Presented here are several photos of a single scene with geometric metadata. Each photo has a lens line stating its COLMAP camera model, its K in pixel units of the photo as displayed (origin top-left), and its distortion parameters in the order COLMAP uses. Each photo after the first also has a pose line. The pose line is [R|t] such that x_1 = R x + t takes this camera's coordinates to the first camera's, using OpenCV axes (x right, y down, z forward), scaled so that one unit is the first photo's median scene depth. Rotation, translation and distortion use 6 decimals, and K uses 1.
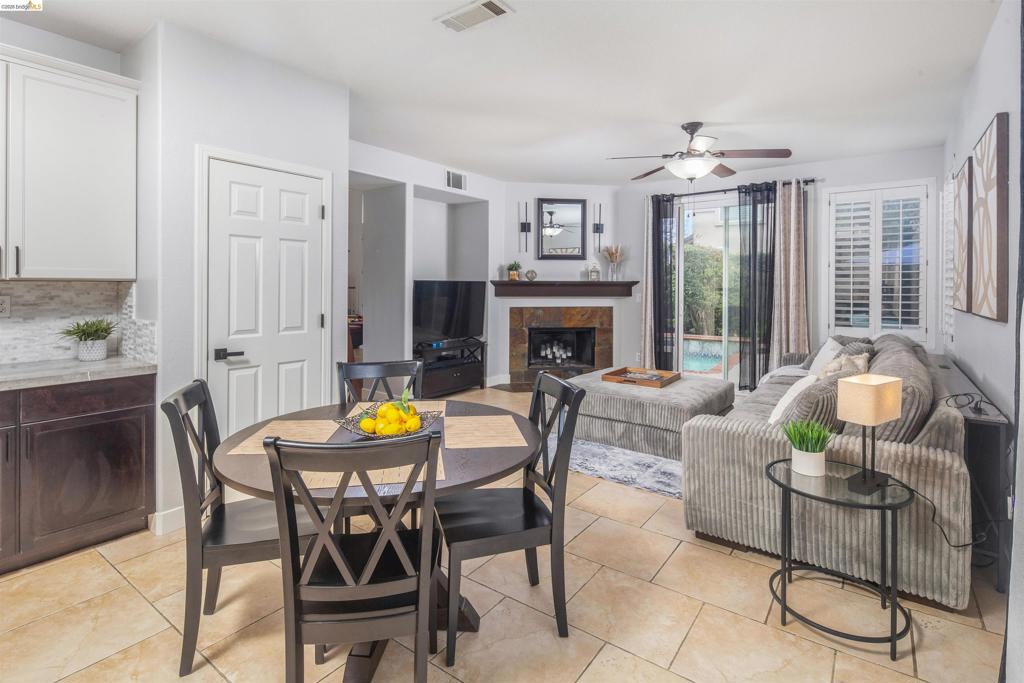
lens RADIAL K [[498.5, 0, 508.7], [0, 498.5, 286.2], [0, 0, 1]] dist [0.001325, -0.002683]
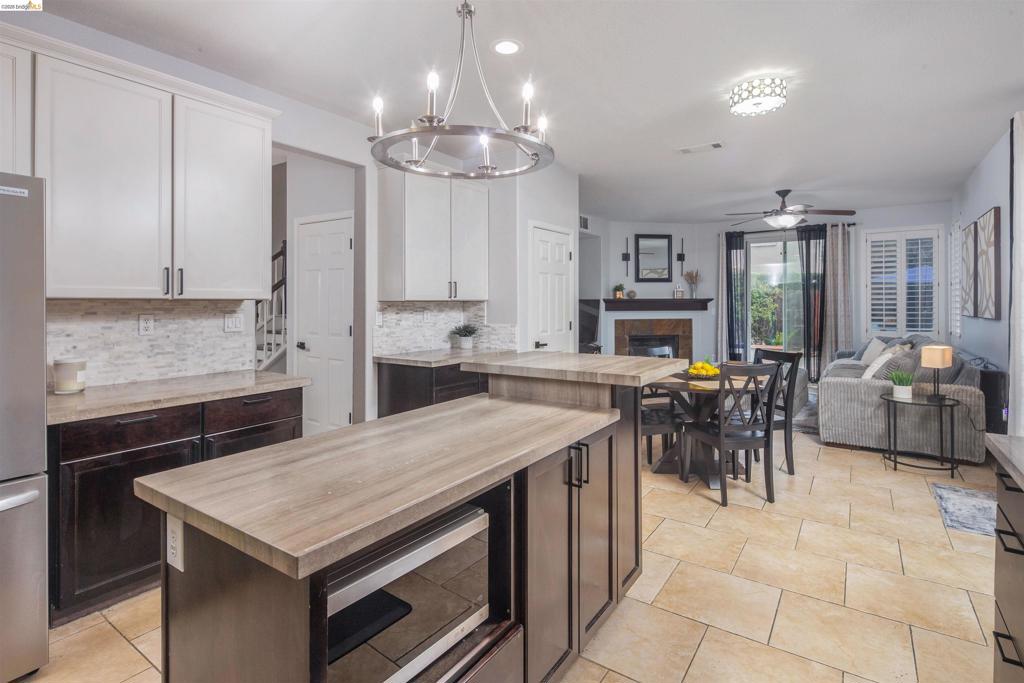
lens RADIAL K [[498.5, 0, 510.8], [0, 498.5, 302.2], [0, 0, 1]] dist [0.001325, -0.002683]
pose [[0.999701, -0.006828, 0.023480, -0.315866], [0.006885, 0.999973, -0.002374, -0.001061], [-0.023464, 0.002535, 0.999721, -0.295953]]
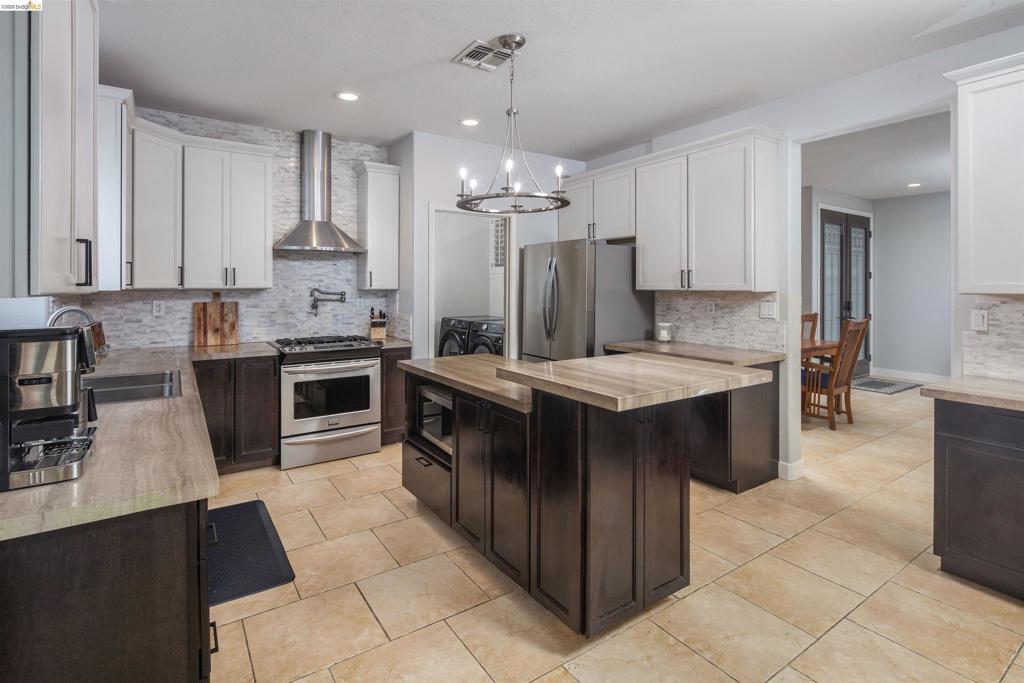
lens RADIAL K [[498.5, 0, 513.7], [0, 498.5, 285.7], [0, 0, 1]] dist [0.001325, -0.002683]
pose [[-0.325713, -0.004818, -0.945456, 0.066056], [-0.004514, 0.999984, -0.003541, -0.009325], [0.945458, 0.003114, -0.325730, 0.109651]]
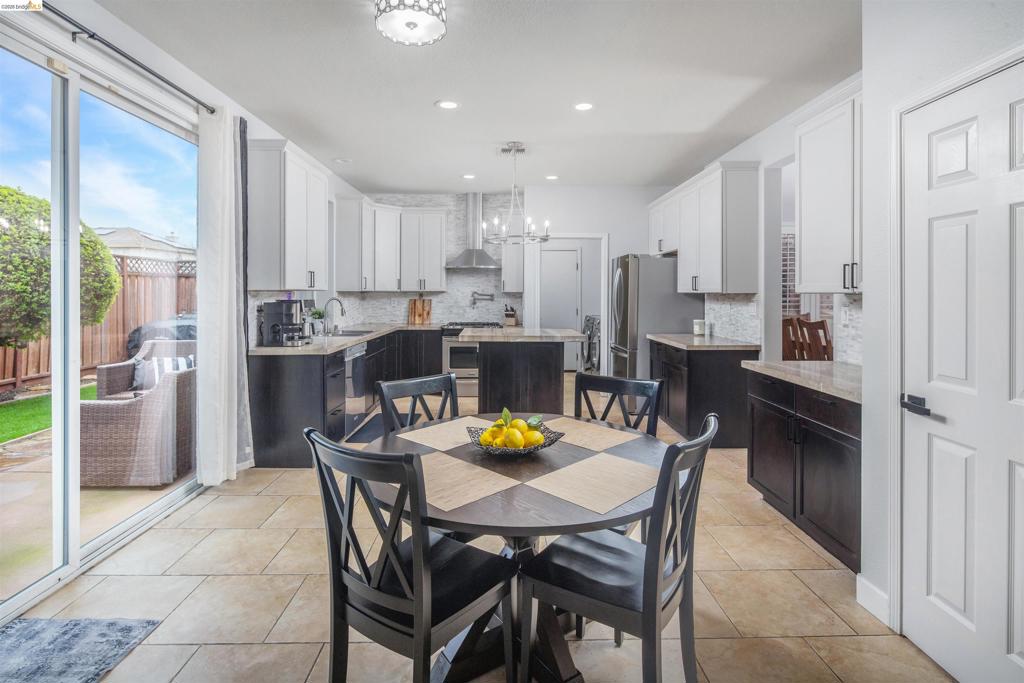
lens RADIAL K [[498.5, 0, 508.6], [0, 498.5, 294.4], [0, 0, 1]] dist [0.001325, -0.002683]
pose [[-0.790000, -0.004794, -0.613088, 0.114001], [-0.007254, 0.999973, 0.001527, -0.003060], [0.613064, 0.005654, -0.790013, 0.537442]]
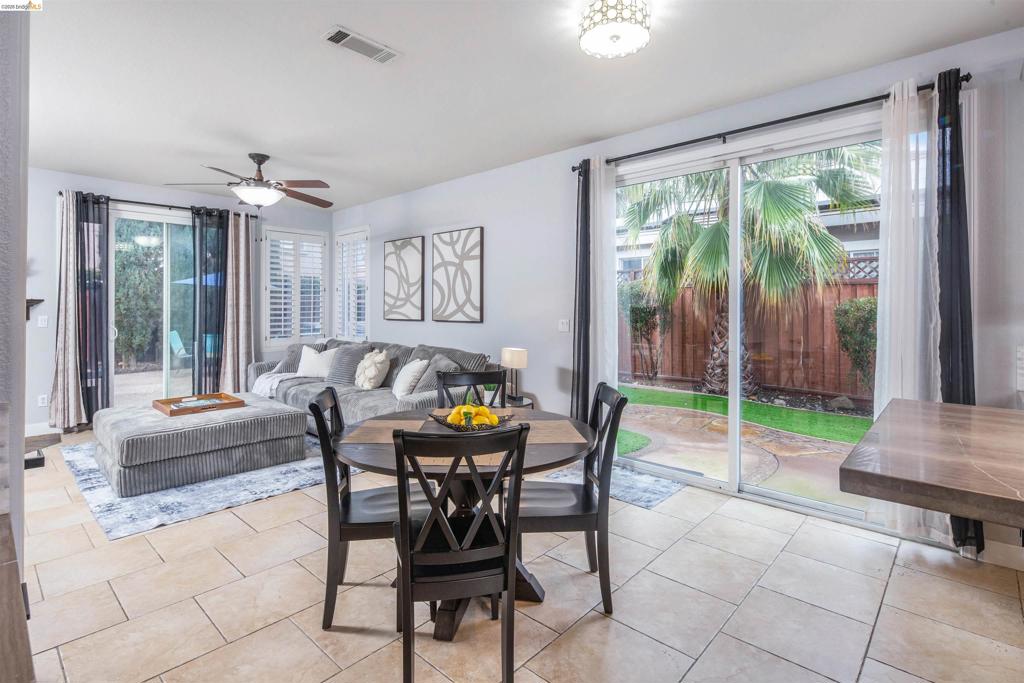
lens RADIAL K [[498.5, 0, 505.9], [0, 498.5, 306.5], [0, 0, 1]] dist [0.001325, -0.002683]
pose [[0.120911, -0.001608, 0.992662, -0.431984], [-0.001176, 0.999998, 0.001763, -0.001201], [-0.992663, -0.001380, 0.120909, 0.236517]]
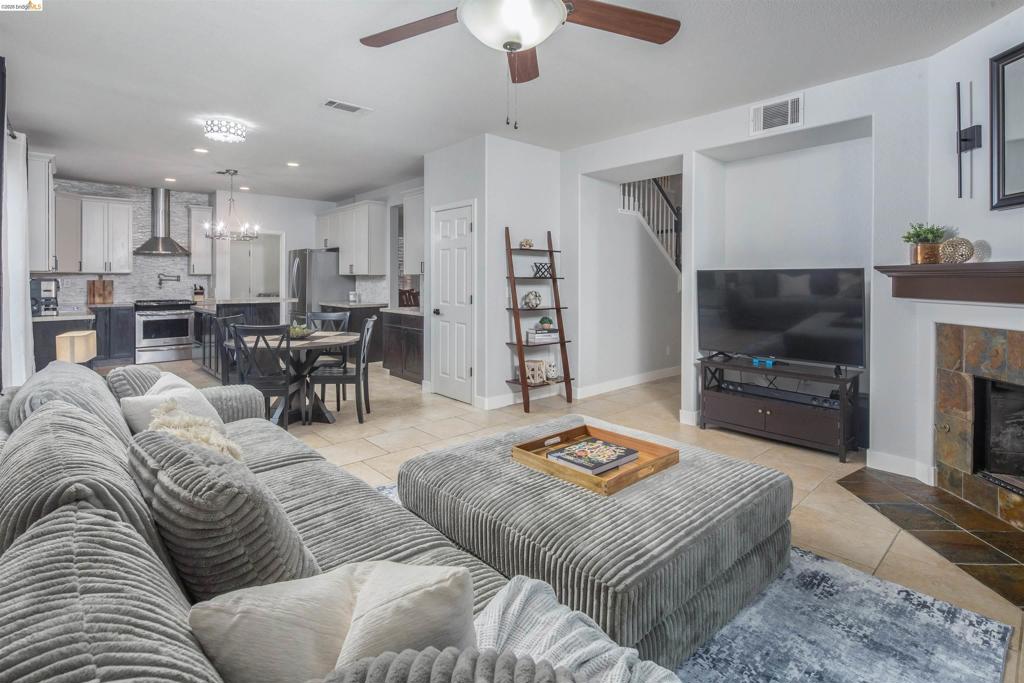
lens RADIAL K [[498.5, 0, 513.9], [0, 498.5, 279.9], [0, 0, 1]] dist [0.001325, -0.002683]
pose [[-0.195946, -0.002038, -0.980612, 0.568912], [-0.005369, 0.999985, -0.001006, 0.005773], [0.980600, 0.005068, -0.195954, 0.754173]]
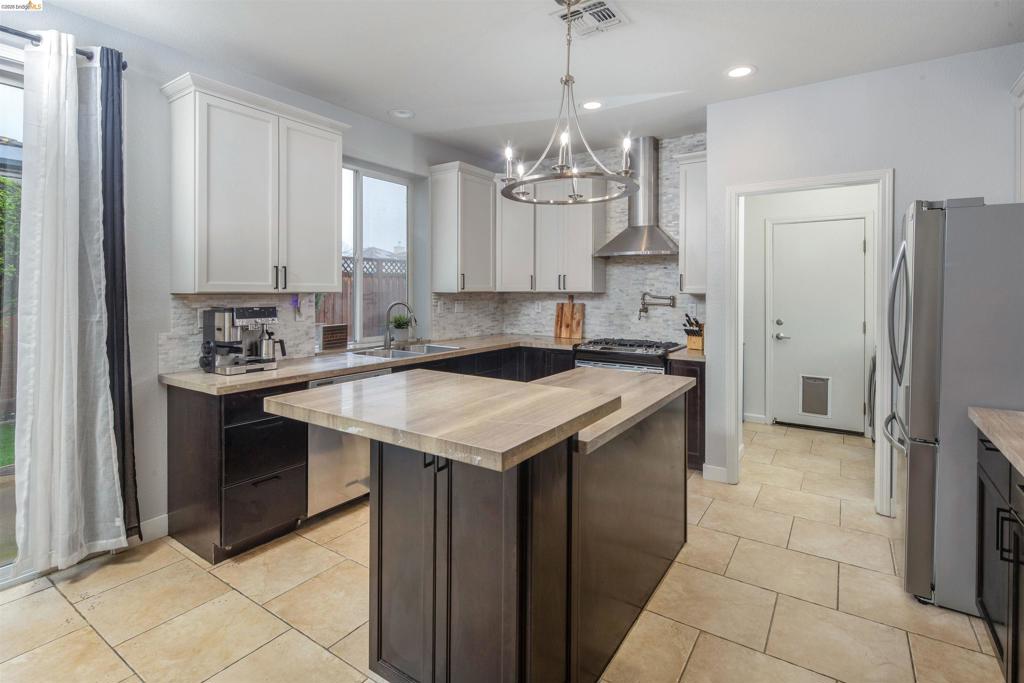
lens RADIAL K [[498.5, 0, 505.4], [0, 498.5, 293.0], [0, 0, 1]] dist [0.001325, -0.002683]
pose [[-0.999355, -0.005913, -0.035432, -0.279281], [-0.006179, 0.999954, 0.007380, -0.009926], [0.035387, 0.007595, -0.999345, 0.321685]]
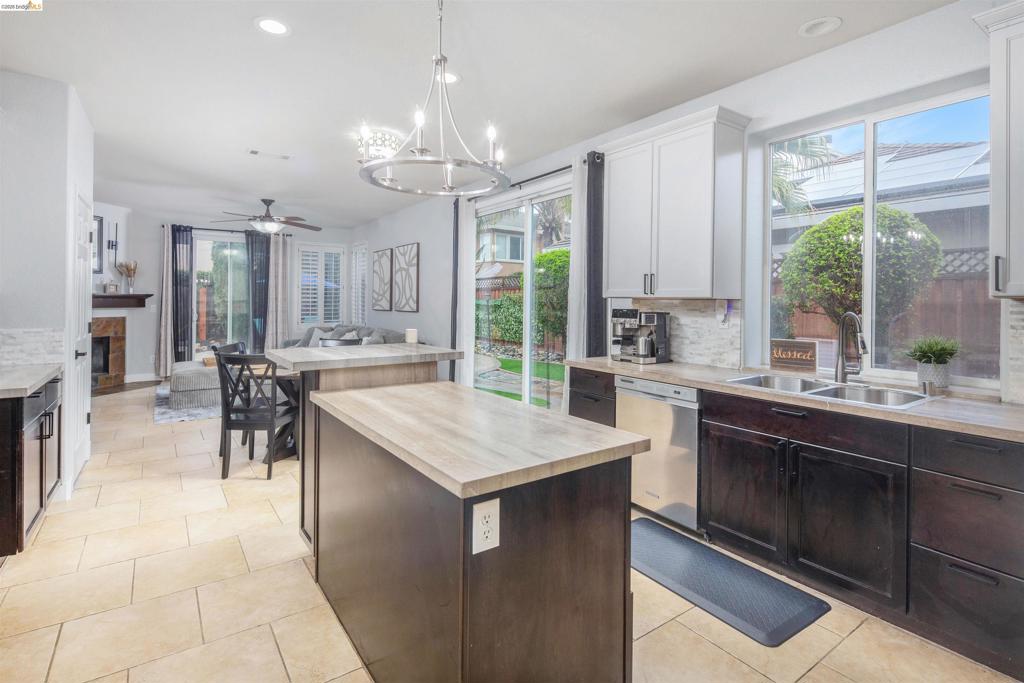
lens RADIAL K [[498.5, 0, 505.3], [0, 498.5, 300.9], [0, 0, 1]] dist [0.001325, -0.002683]
pose [[0.323750, -0.000010, 0.946143, -0.628349], [-0.006083, 0.999979, 0.002092, -0.002293], [-0.946123, -0.006433, 0.323743, -0.177308]]
